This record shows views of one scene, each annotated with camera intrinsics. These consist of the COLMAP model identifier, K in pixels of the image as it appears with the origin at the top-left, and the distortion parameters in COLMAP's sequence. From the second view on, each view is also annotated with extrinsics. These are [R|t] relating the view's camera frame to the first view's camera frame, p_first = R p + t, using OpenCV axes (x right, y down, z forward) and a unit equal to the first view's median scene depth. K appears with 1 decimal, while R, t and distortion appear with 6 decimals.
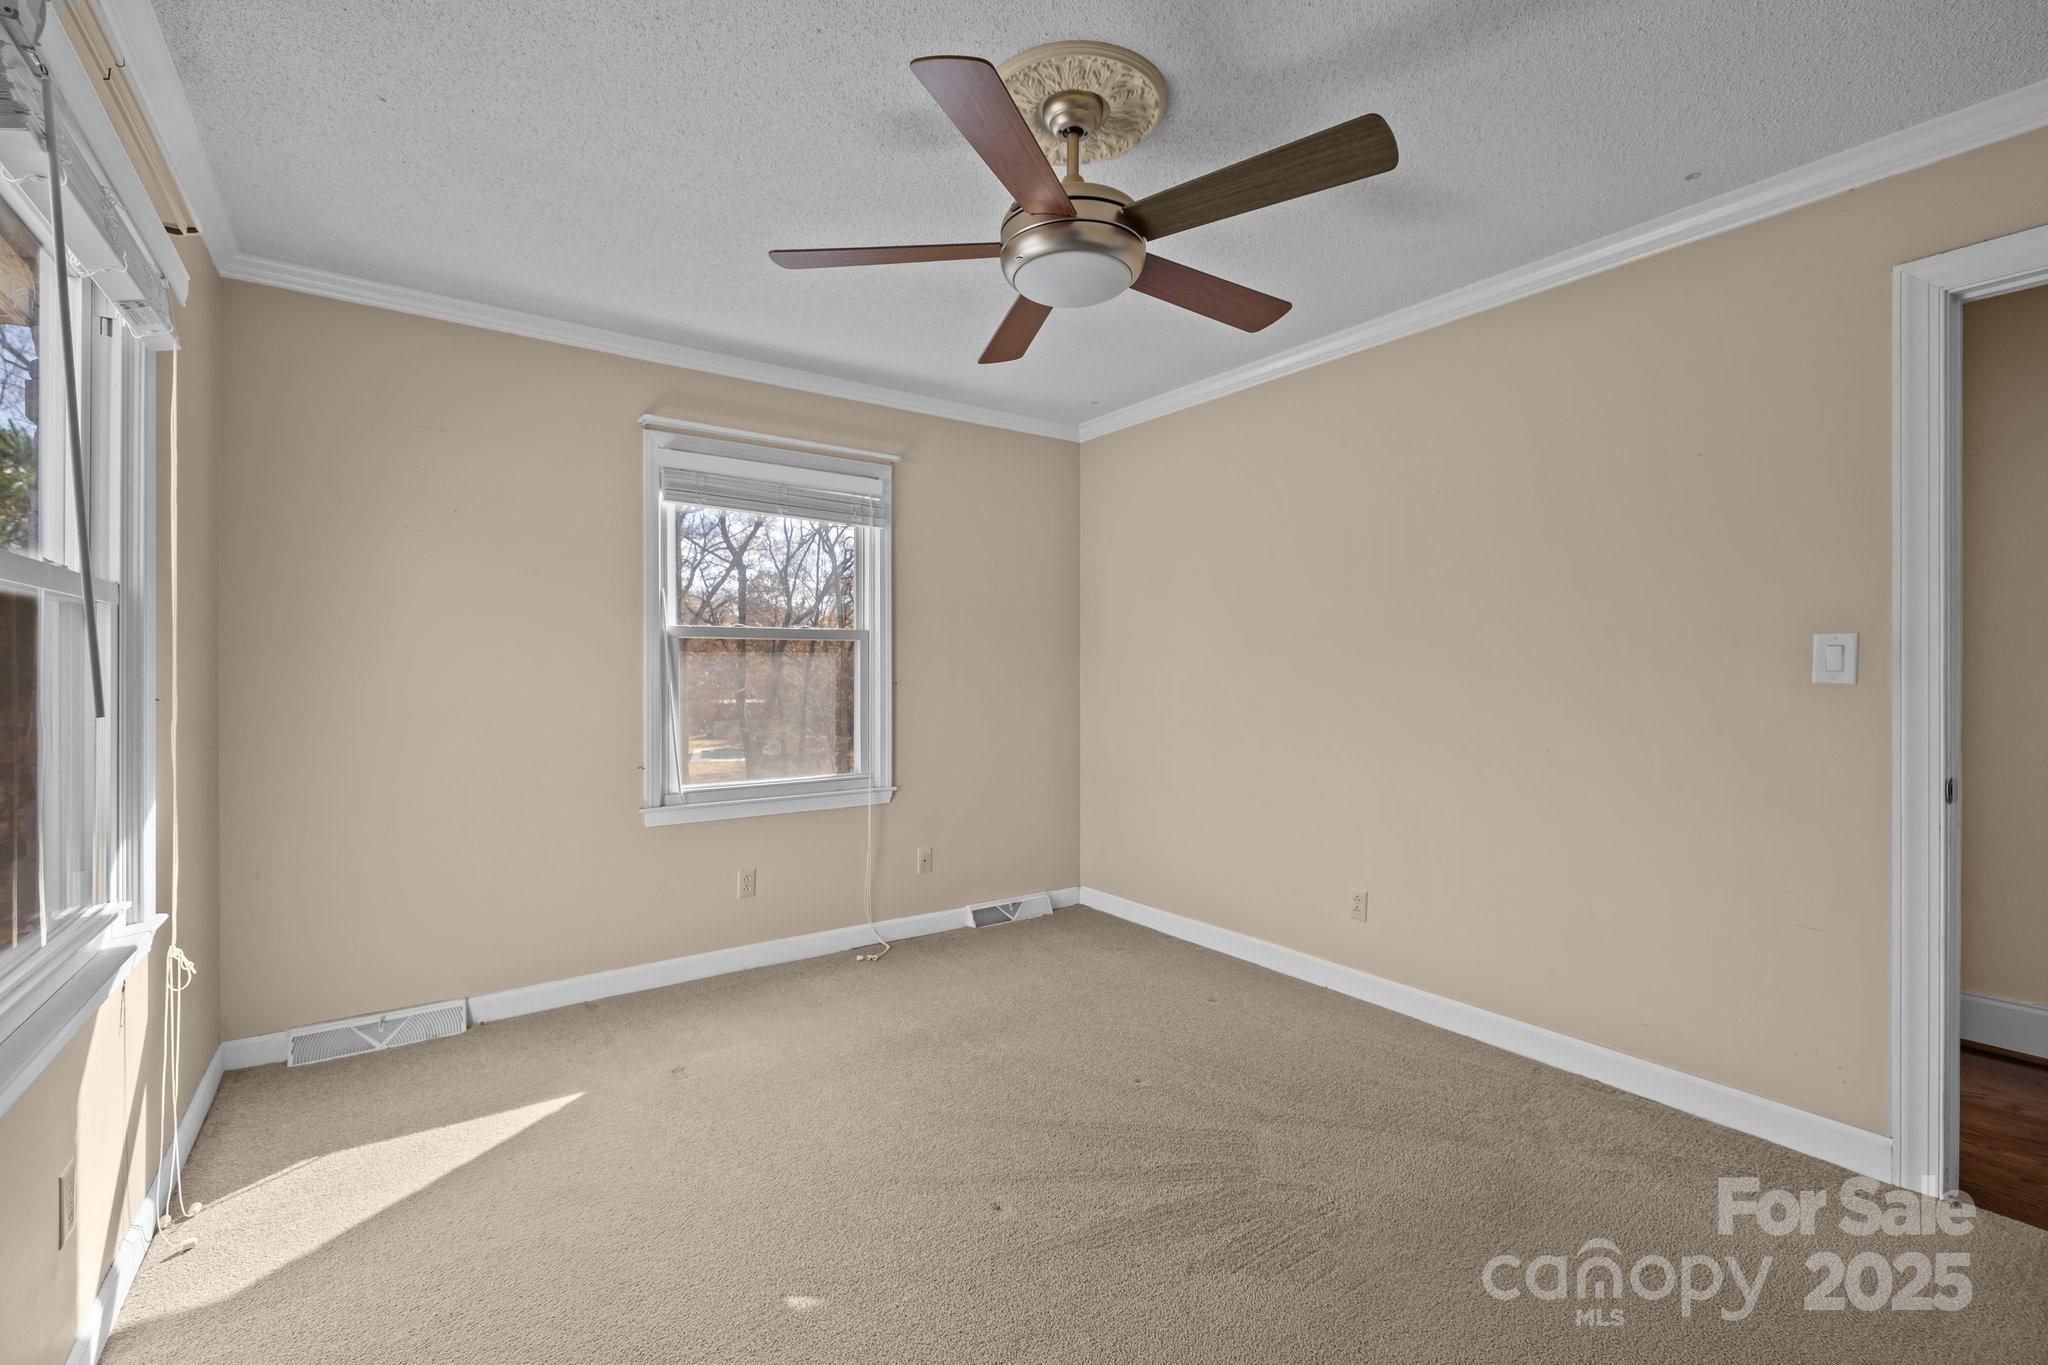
lens RADIAL K [[868.0, 0, 1016.3], [0, 868.0, 673.0], [0, 0, 1]] dist [-0.001740, -0.000169]
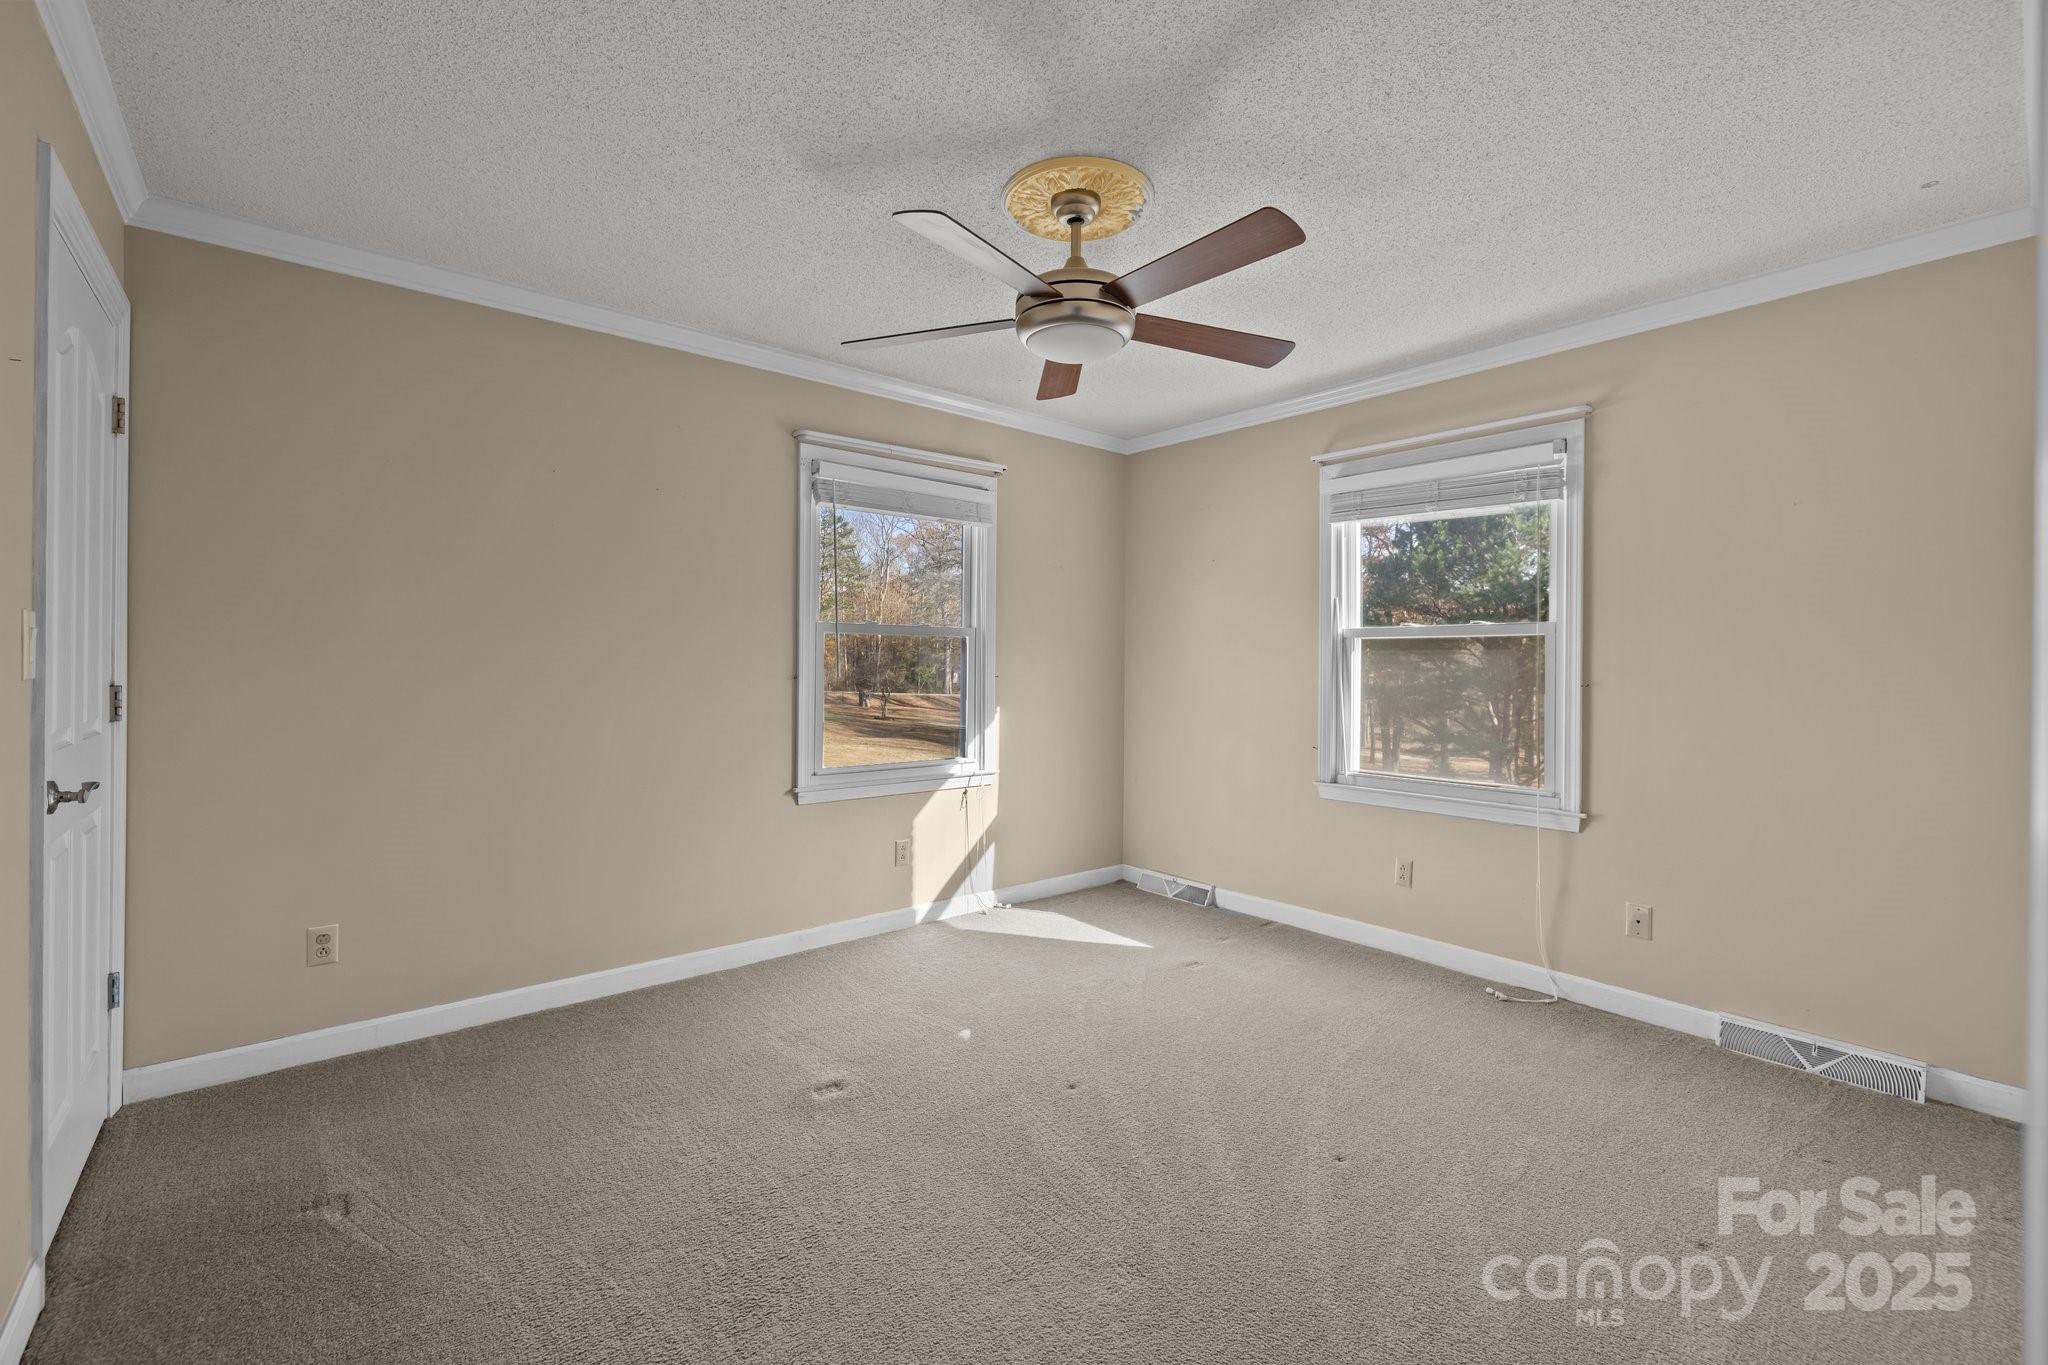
lens RADIAL K [[868.0, 0, 1016.7], [0, 868.0, 668.8], [0, 0, 1]] dist [-0.001740, -0.000169]
pose [[0.077210, 0.009786, -0.996967, 0.667524], [-0.007121, 0.999932, 0.009264, -0.008528], [0.996989, 0.006384, 0.077275, 0.439724]]
